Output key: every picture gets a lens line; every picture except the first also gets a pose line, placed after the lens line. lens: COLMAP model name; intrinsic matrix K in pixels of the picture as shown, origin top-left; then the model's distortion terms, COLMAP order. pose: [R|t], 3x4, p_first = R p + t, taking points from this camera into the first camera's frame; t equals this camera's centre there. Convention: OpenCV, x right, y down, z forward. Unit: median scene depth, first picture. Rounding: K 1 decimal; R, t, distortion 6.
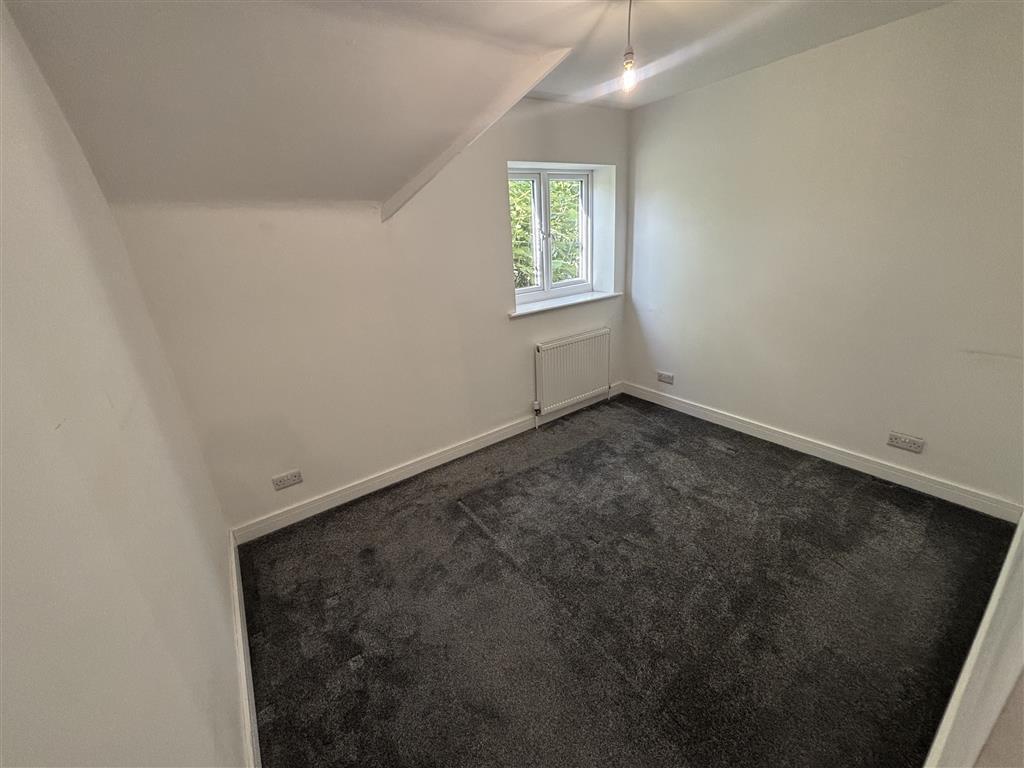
lens RADIAL K [[410.9, 0, 512.0], [0, 410.9, 384.0], [0, 0, 1]] dist [0.001184, 0.000283]
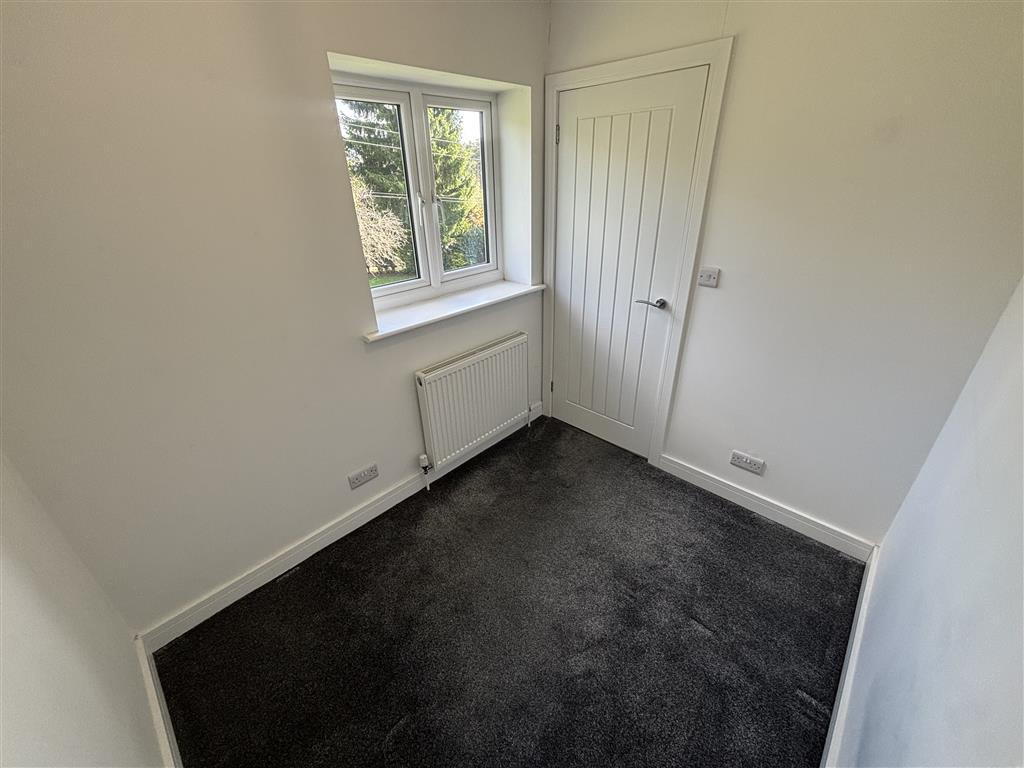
lens RADIAL K [[410.9, 0, 512.0], [0, 410.9, 384.0], [0, 0, 1]] dist [0.001184, 0.000283]
pose [[0.981595, -0.046495, 0.185226, 0.080084], [0.027003, 0.993957, 0.106400, -0.139743], [-0.189054, -0.099440, 0.976919, 0.321998]]
